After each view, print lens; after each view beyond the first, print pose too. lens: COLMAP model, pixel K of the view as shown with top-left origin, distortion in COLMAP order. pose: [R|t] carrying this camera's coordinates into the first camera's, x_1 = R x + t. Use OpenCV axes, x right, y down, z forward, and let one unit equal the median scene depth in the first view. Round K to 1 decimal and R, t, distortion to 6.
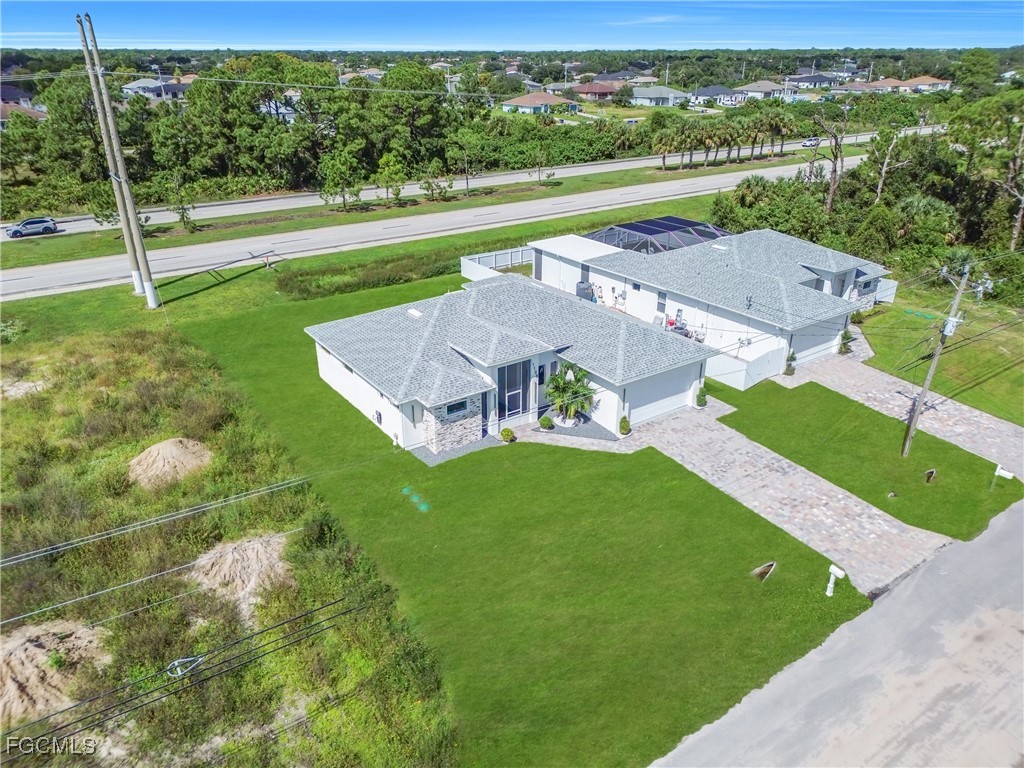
lens RADIAL K [[713.8, 0, 512.0], [0, 713.8, 384.0], [0, 0, 1]] dist [0.080271, -0.095092]
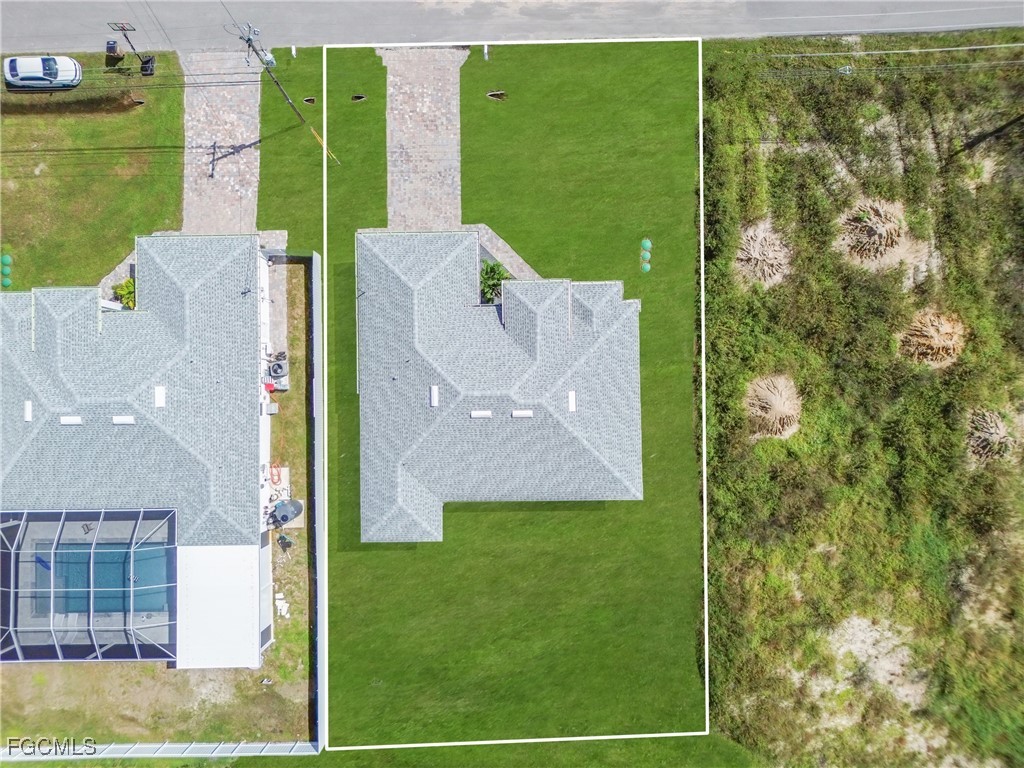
lens RADIAL K [[713.8, 0, 512.0], [0, 713.8, 384.0], [0, 0, 1]] dist [0.080271, -0.095092]
pose [[-0.827239, -0.560635, 0.036922, -0.079655], [0.258031, -0.320716, 0.911351, -0.990570], [-0.499094, 0.763433, 0.409970, 0.536434]]
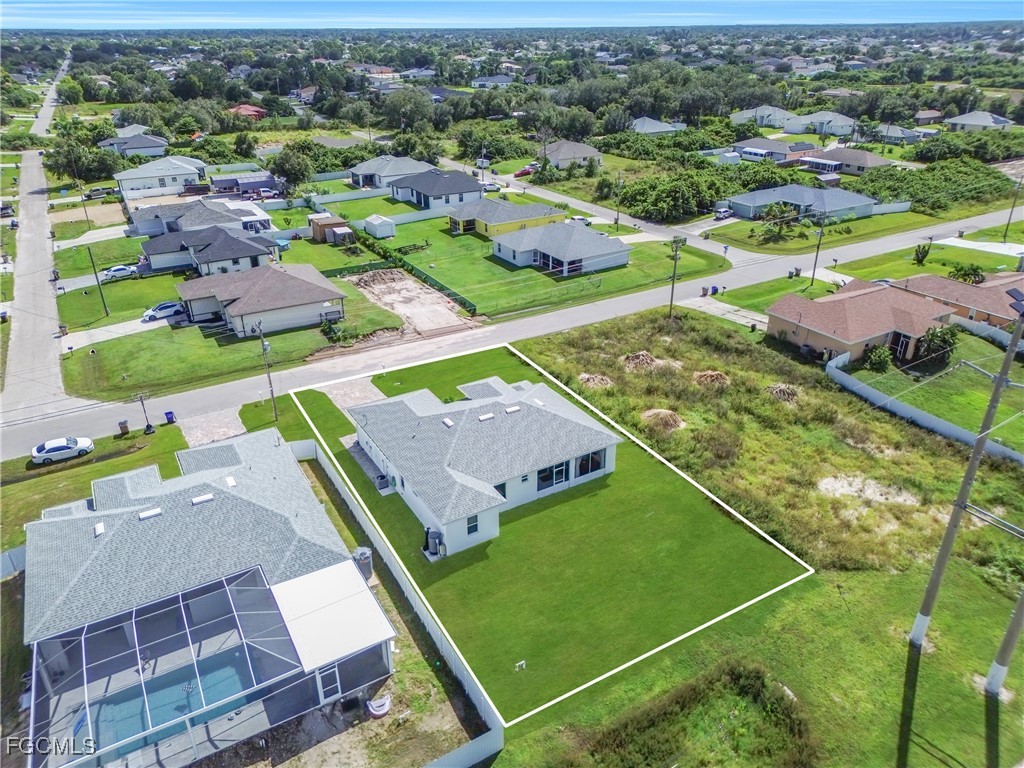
lens RADIAL K [[713.8, 0, 512.0], [0, 713.8, 384.0], [0, 0, 1]] dist [0.080271, -0.095092]
pose [[-0.996802, -0.026855, 0.075269, -0.174191], [0.041641, 0.629359, 0.775999, -1.176070], [-0.068211, 0.776651, -0.626227, 1.744961]]
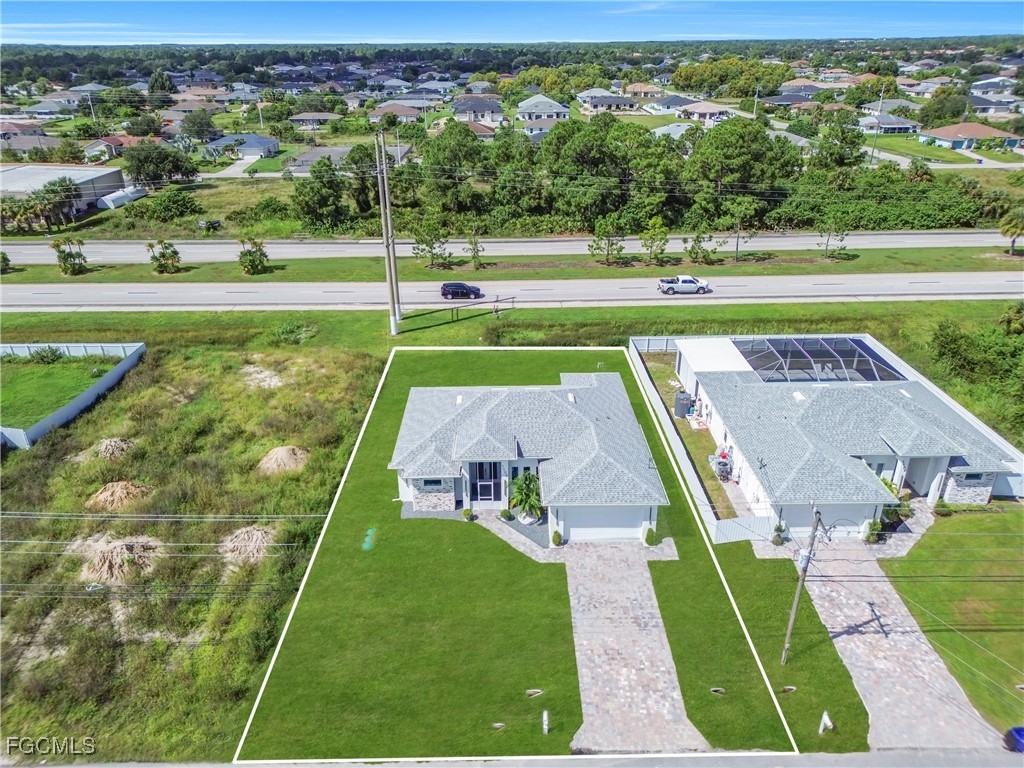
lens RADIAL K [[713.8, 0, 512.0], [0, 713.8, 384.0], [0, 0, 1]] dist [0.080271, -0.095092]
pose [[0.826767, 0.235410, -0.510920, 0.553685], [-0.228541, 0.970459, 0.077322, -0.229425], [0.514029, 0.052839, 0.856144, -0.066048]]
